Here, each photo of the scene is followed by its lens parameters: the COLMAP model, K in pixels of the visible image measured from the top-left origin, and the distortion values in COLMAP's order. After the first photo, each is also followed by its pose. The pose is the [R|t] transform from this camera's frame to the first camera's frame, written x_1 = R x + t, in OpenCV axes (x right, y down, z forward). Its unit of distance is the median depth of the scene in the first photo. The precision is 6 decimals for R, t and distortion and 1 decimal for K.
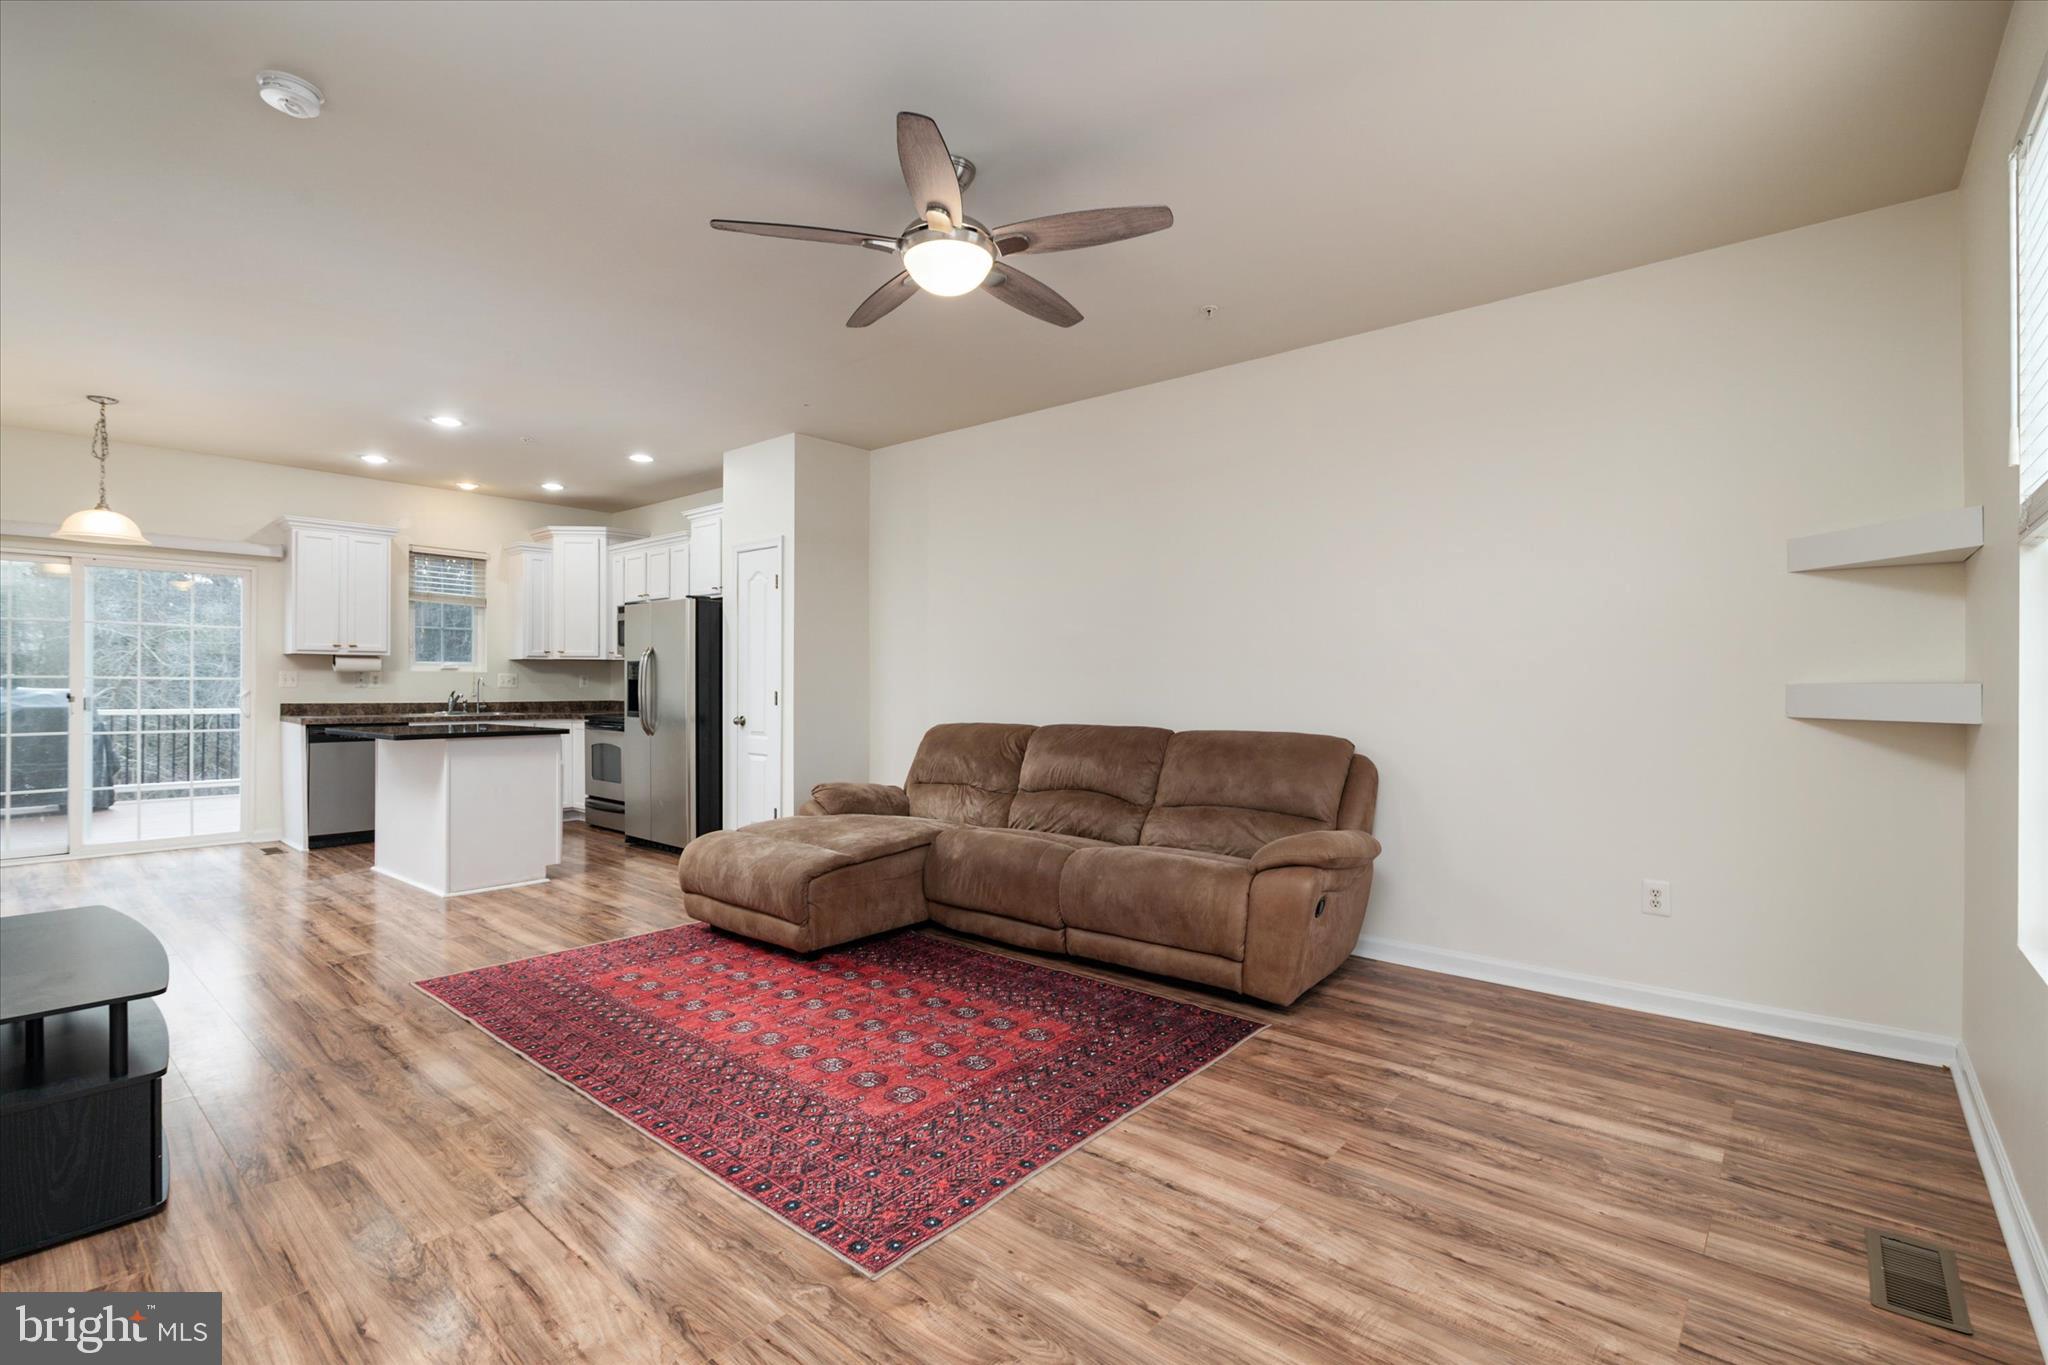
lens RADIAL K [[923.0, 0, 1023.0], [0, 923.0, 681.7], [0, 0, 1]] dist [-0.011147, -0.000436]
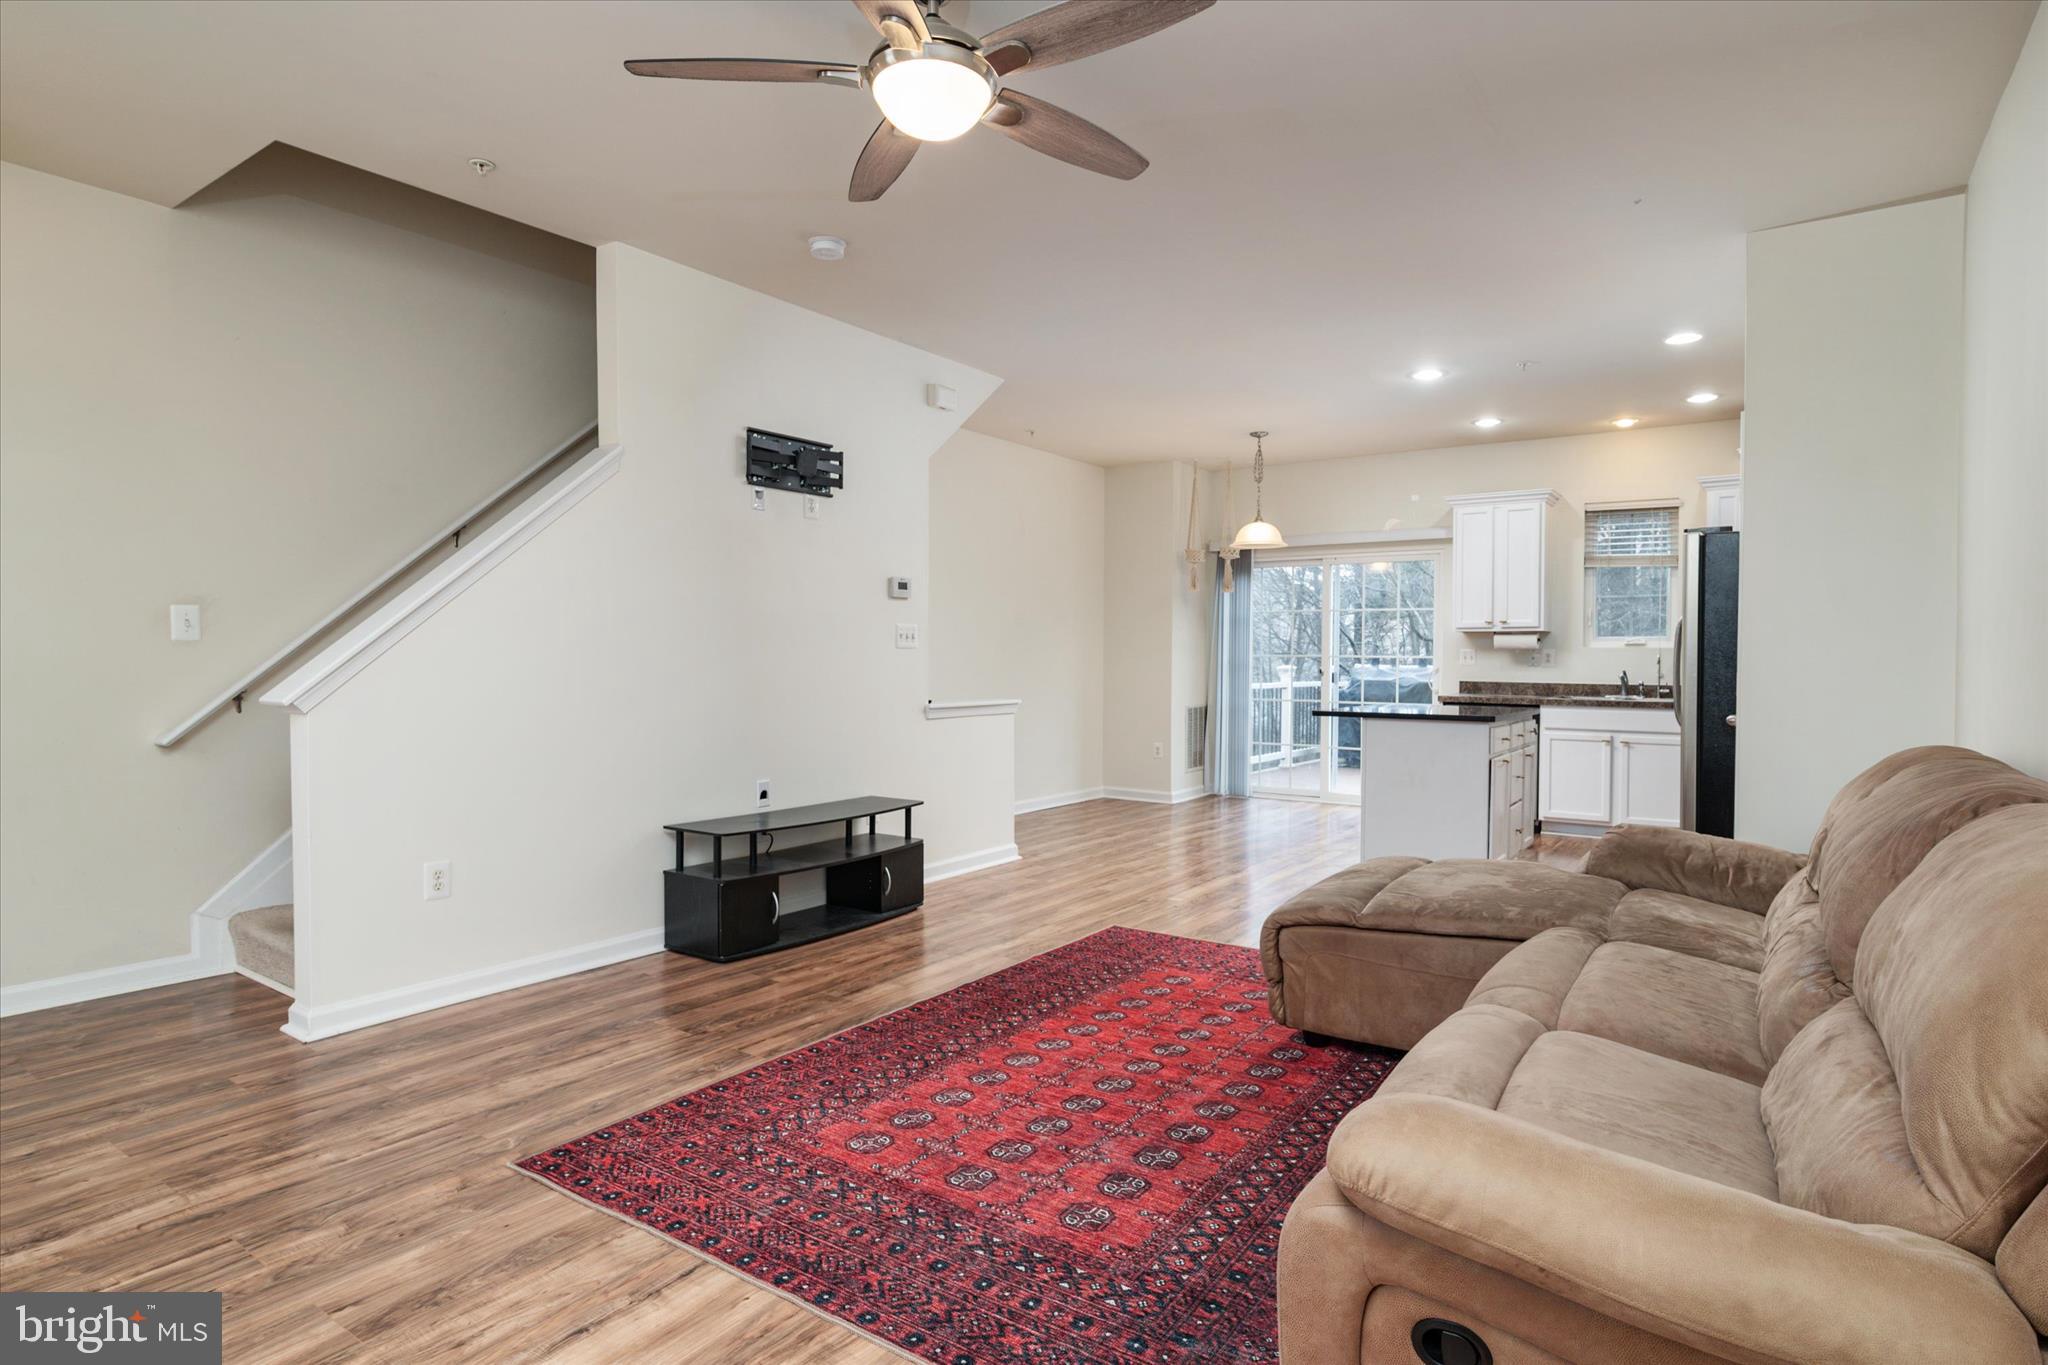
lens RADIAL K [[1069.6, 0, 1020.9], [0, 1069.6, 677.8], [0, 0, 1]] dist [-0.004259, 0.000881]
pose [[0.104231, 0.014942, -0.994441, 0.340250], [-0.001673, 0.999888, 0.014848, 0.003457], [0.994552, 0.000116, 0.104245, 0.412810]]
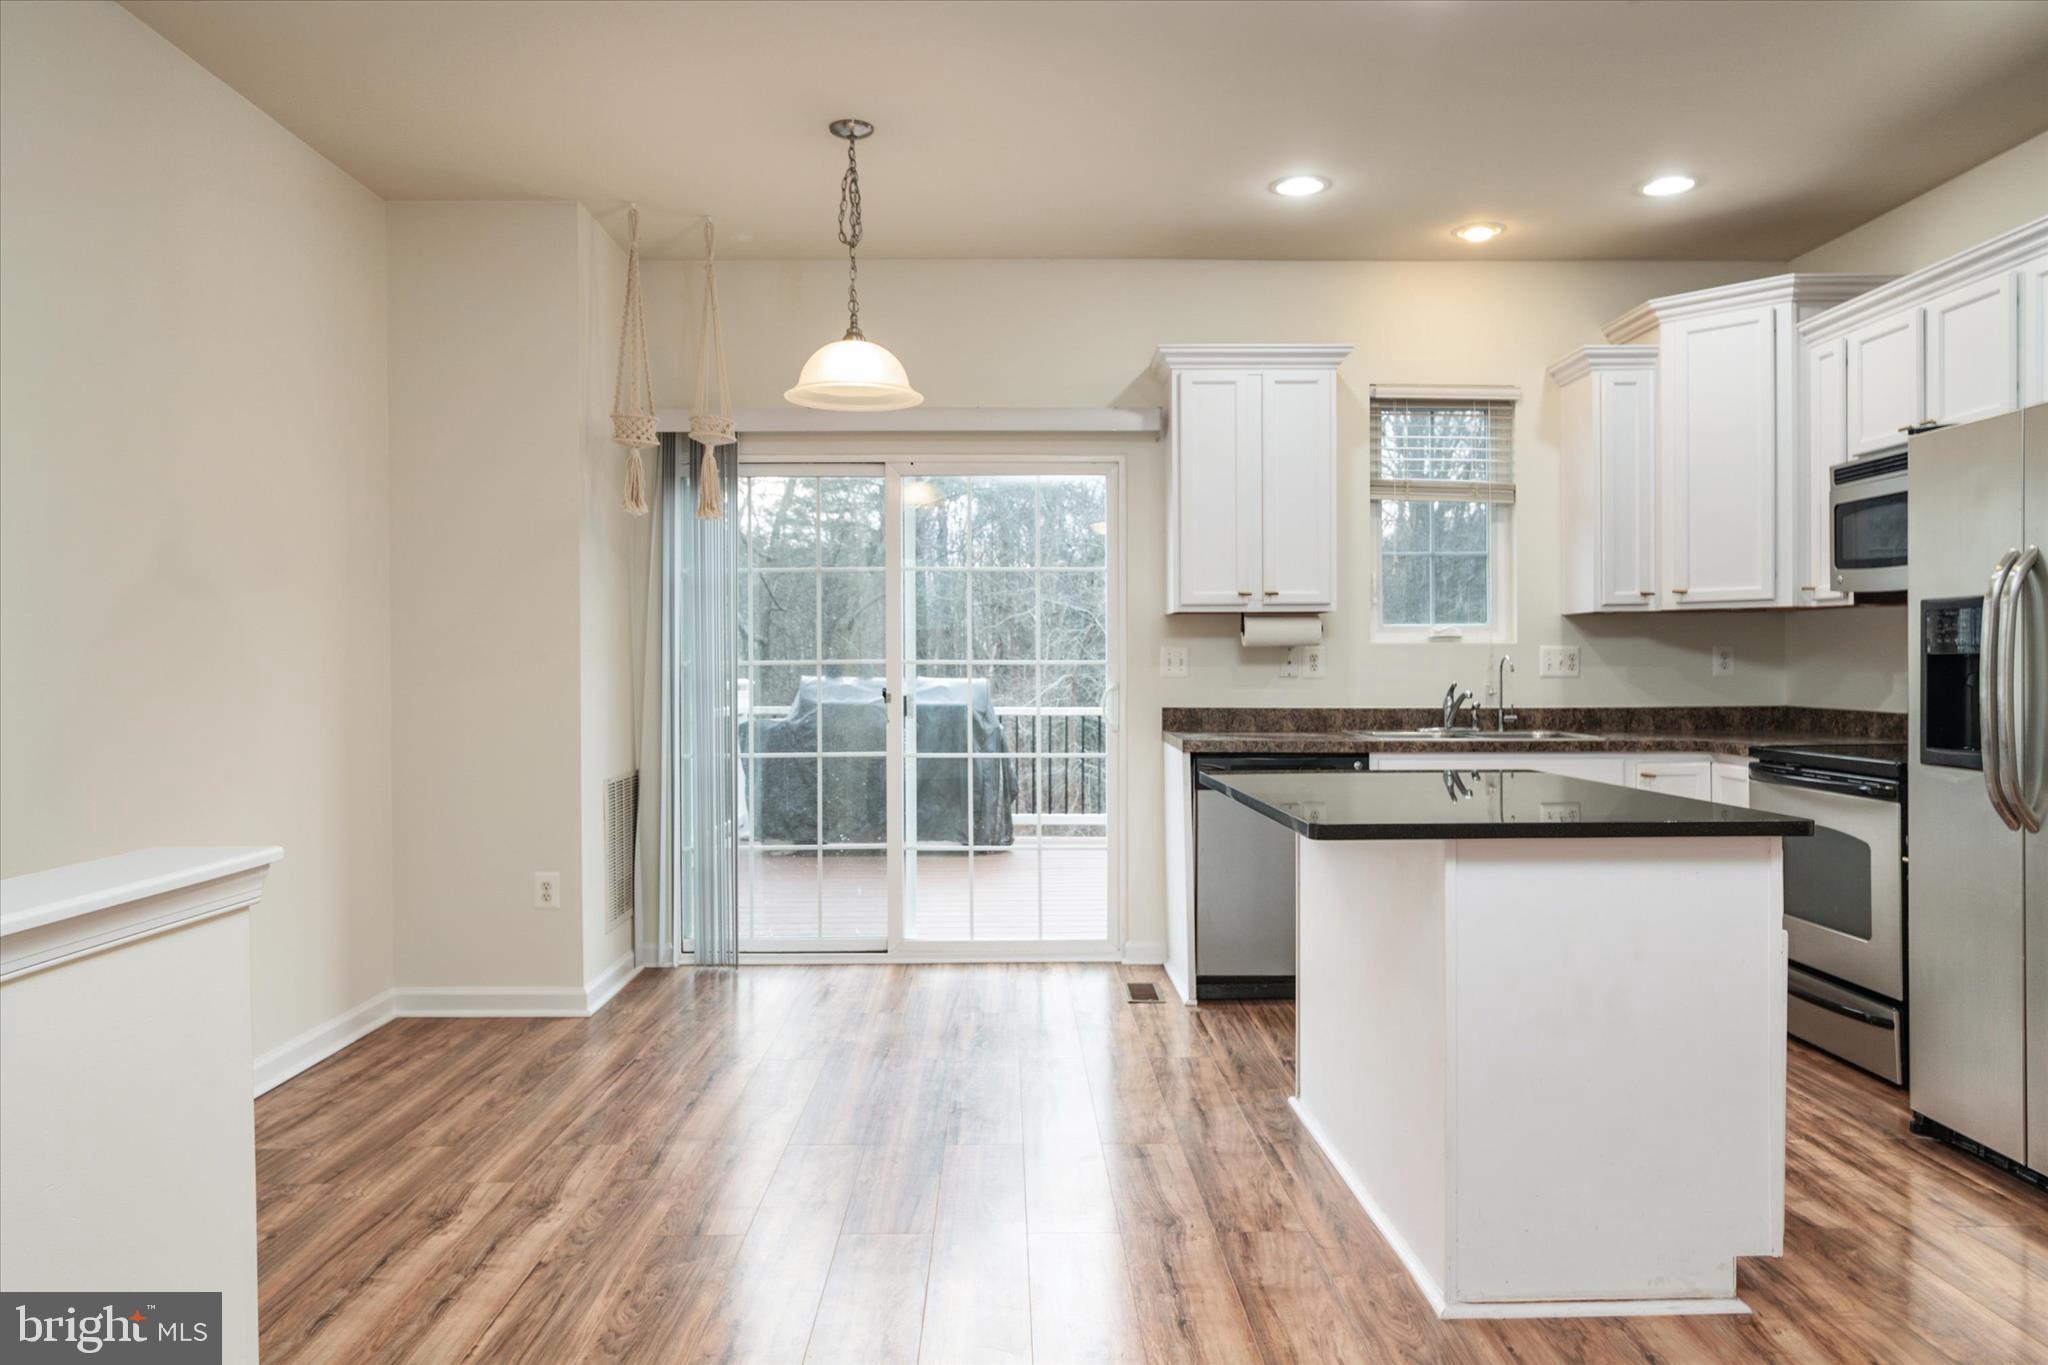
lens RADIAL K [[1388.8, 0, 1020.8], [0, 1388.8, 683.9], [0, 0, 1]] dist [0.004171, 0.000522]
pose [[0.660398, 0.003241, -0.750909, -0.273813], [0.007526, 0.999912, 0.010935, 0.000693], [0.750878, -0.012873, 0.660316, 0.430019]]
